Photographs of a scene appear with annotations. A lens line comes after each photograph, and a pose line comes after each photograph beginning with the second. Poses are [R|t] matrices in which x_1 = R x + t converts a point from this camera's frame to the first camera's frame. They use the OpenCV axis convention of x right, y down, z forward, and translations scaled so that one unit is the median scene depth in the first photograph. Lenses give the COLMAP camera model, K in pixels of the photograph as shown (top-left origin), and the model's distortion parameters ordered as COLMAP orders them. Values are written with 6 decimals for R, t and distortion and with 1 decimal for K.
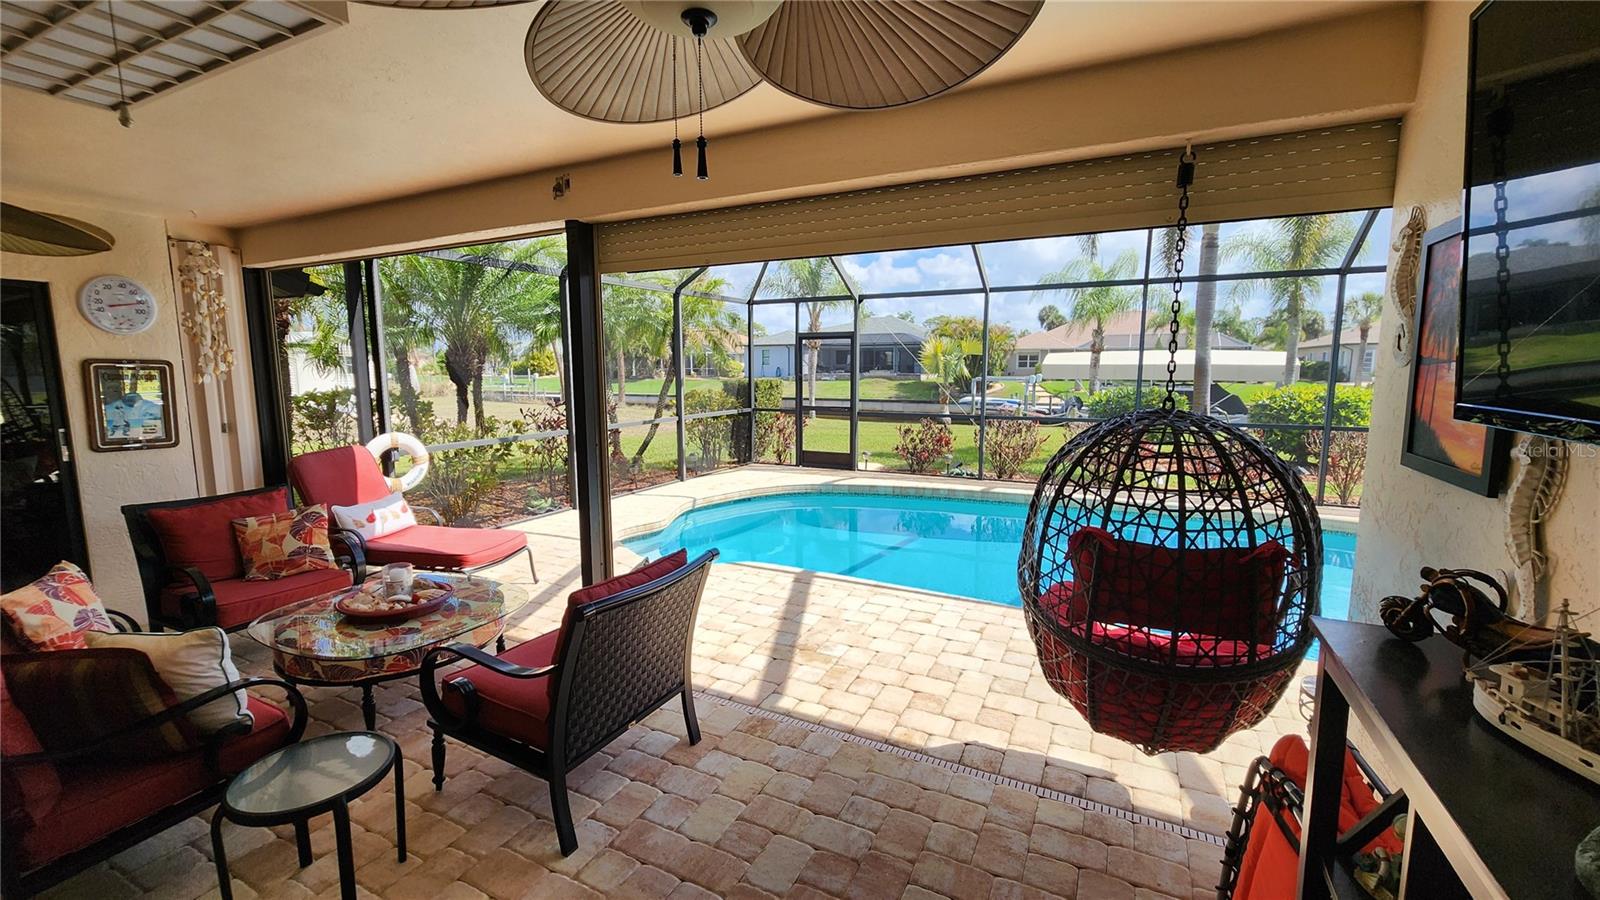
lens RADIAL K [[653.5, 0, 794.8], [0, 653.5, 445.7], [0, 0, 1]] dist [0.002981, -0.000027]
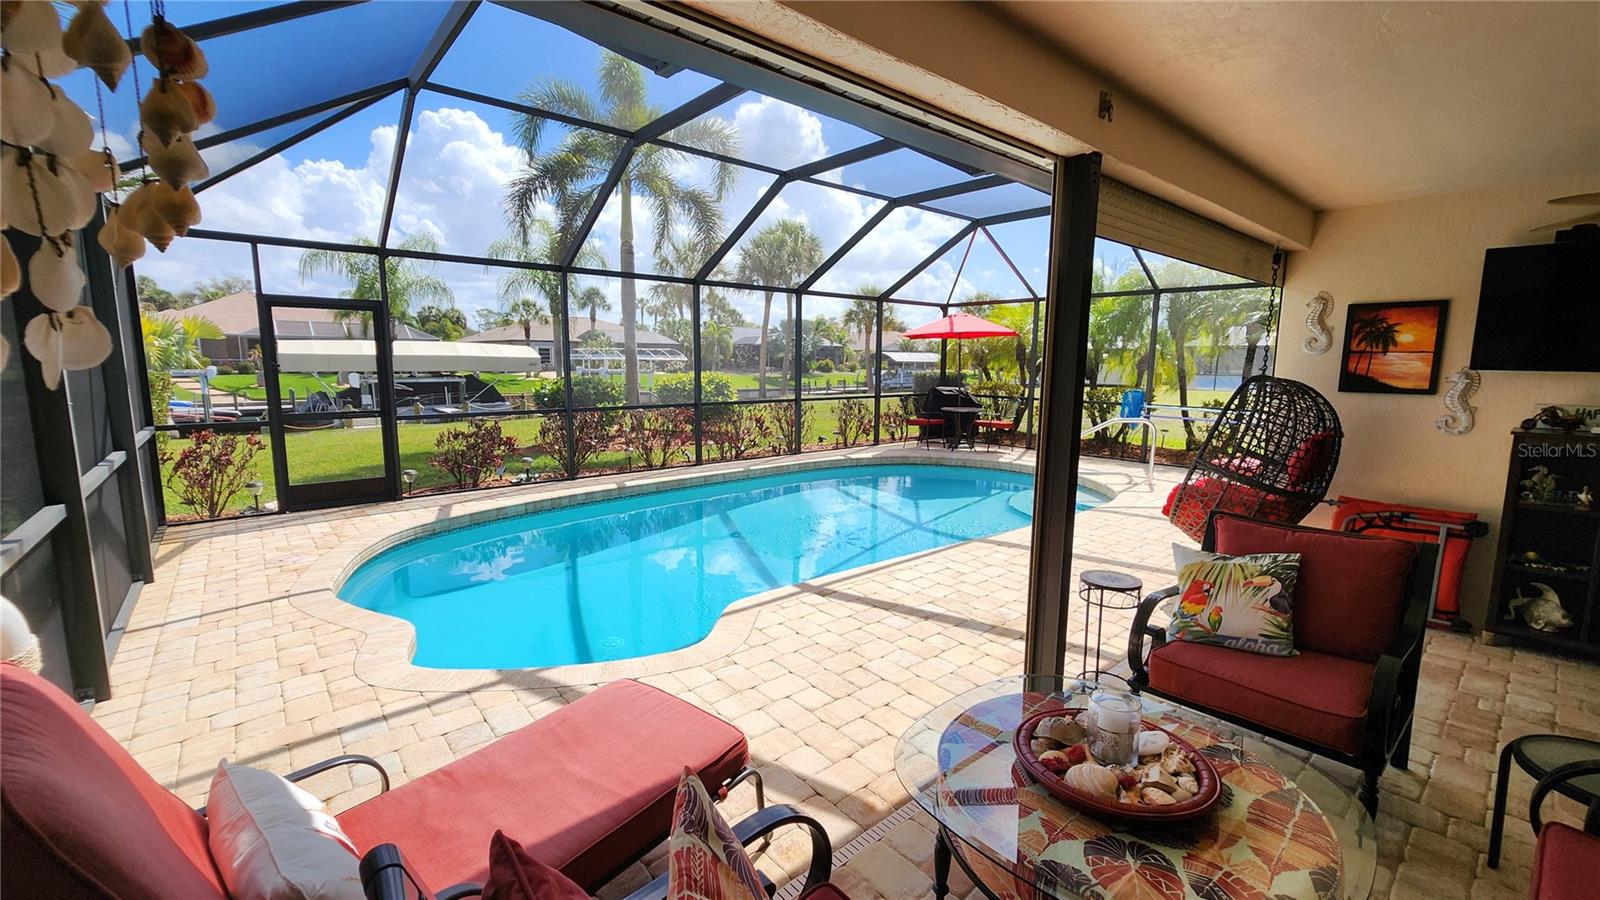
lens RADIAL K [[653.5, 0, 799.2], [0, 653.5, 452.1], [0, 0, 1]] dist [0.002981, -0.000027]
pose [[0.373596, -0.126799, 0.918884, -0.972599], [0.101196, 0.990272, 0.095506, -0.087151], [-0.922055, 0.057307, 0.382793, 0.833889]]
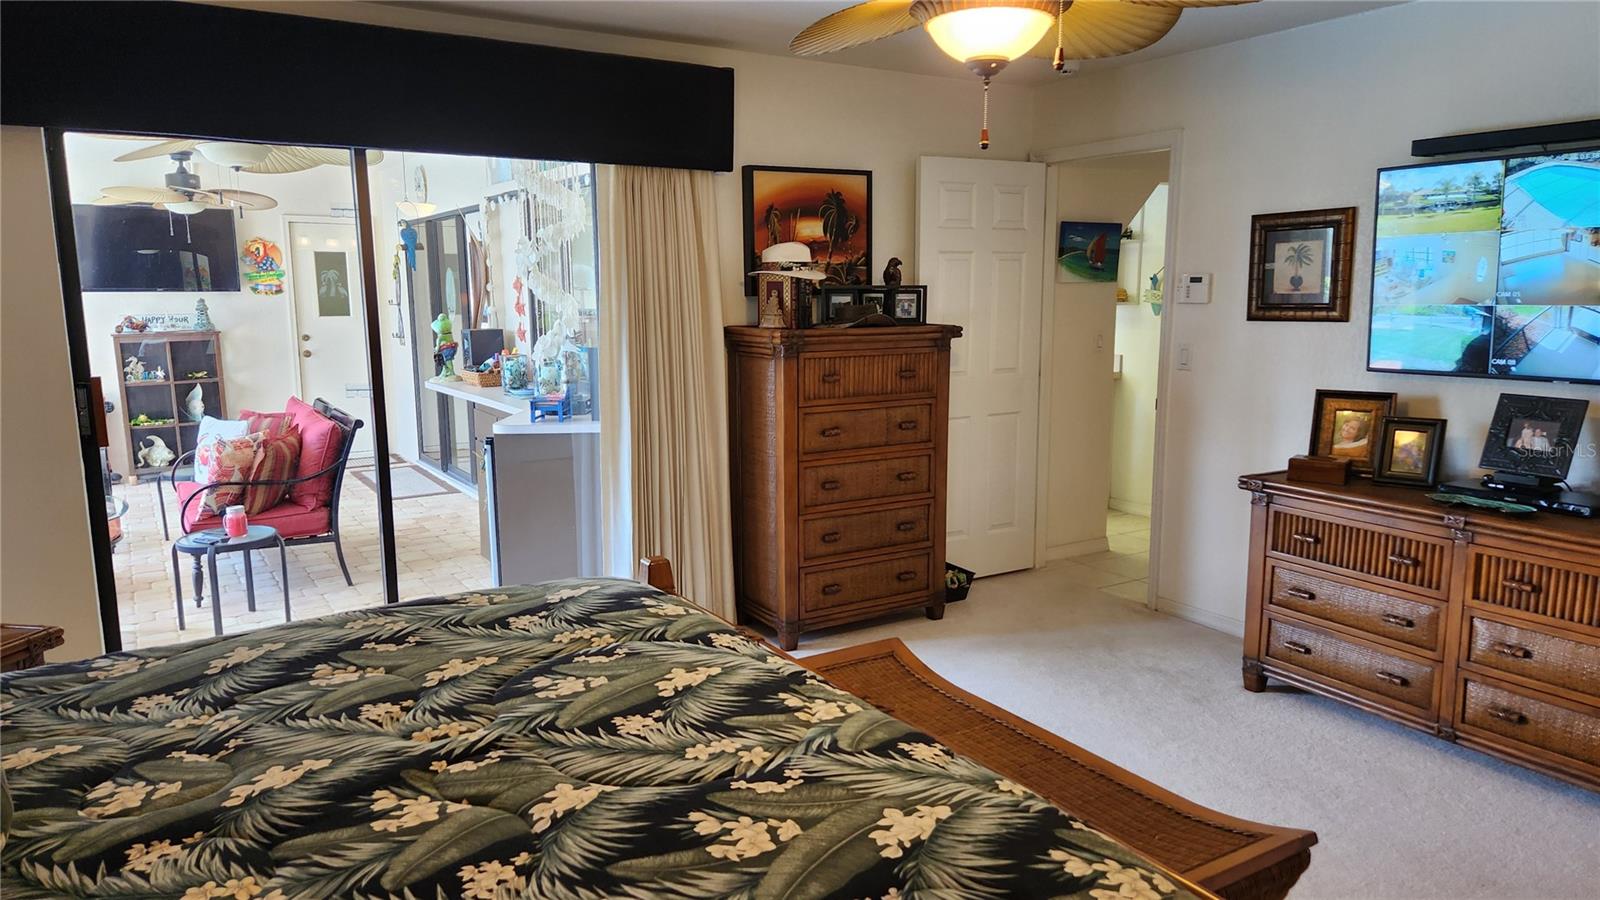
lens RADIAL K [[1074.1, 0, 811.2], [0, 1074.1, 453.4], [0, 0, 1]] dist [0.068300, -0.053351]
pose [[-0.864206, -0.073064, 0.497805, -2.083461], [0.067364, 0.963690, 0.258388, -0.172451], [-0.498608, 0.256835, -0.827904, 1.446419]]
